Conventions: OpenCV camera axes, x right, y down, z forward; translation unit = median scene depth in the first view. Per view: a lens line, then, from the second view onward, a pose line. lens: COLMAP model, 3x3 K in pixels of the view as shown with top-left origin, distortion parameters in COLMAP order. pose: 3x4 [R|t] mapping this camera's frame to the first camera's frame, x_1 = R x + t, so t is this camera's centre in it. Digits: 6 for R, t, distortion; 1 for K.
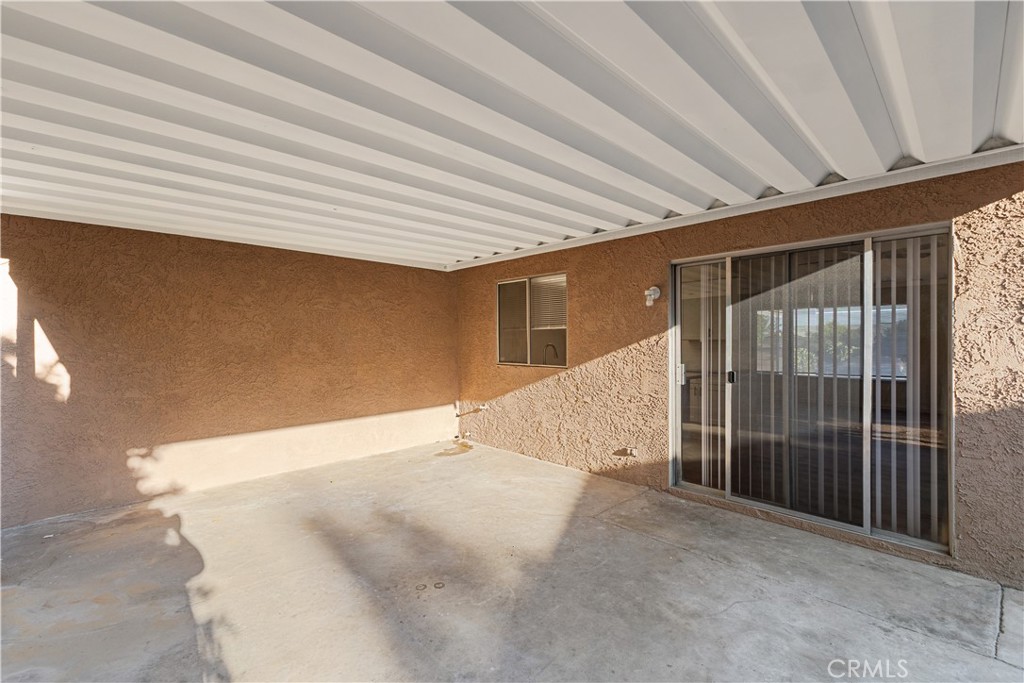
lens RADIAL K [[448.2, 0, 502.2], [0, 448.2, 341.6], [0, 0, 1]] dist [0.011134, 0.000061]
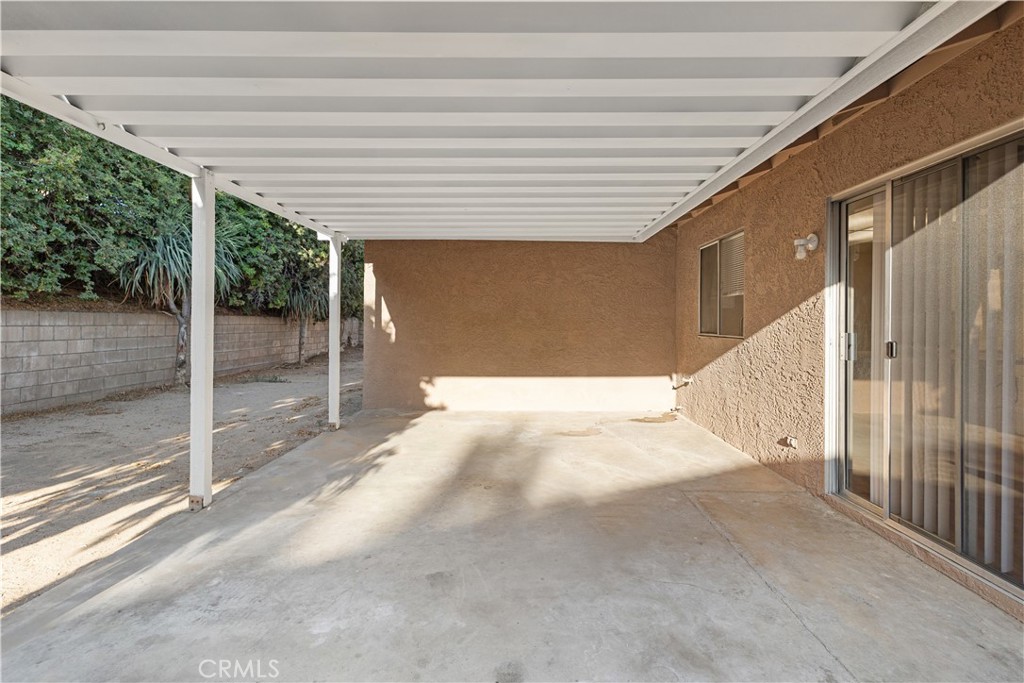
lens RADIAL K [[460.8, 0, 514.4], [0, 460.8, 322.3], [0, 0, 1]] dist [0.016755, -0.005919]
pose [[0.714506, 0.011197, -0.699540, 0.540646], [-0.013919, 0.999902, 0.001788, 0.038064], [0.699491, 0.008459, 0.714592, 0.059452]]
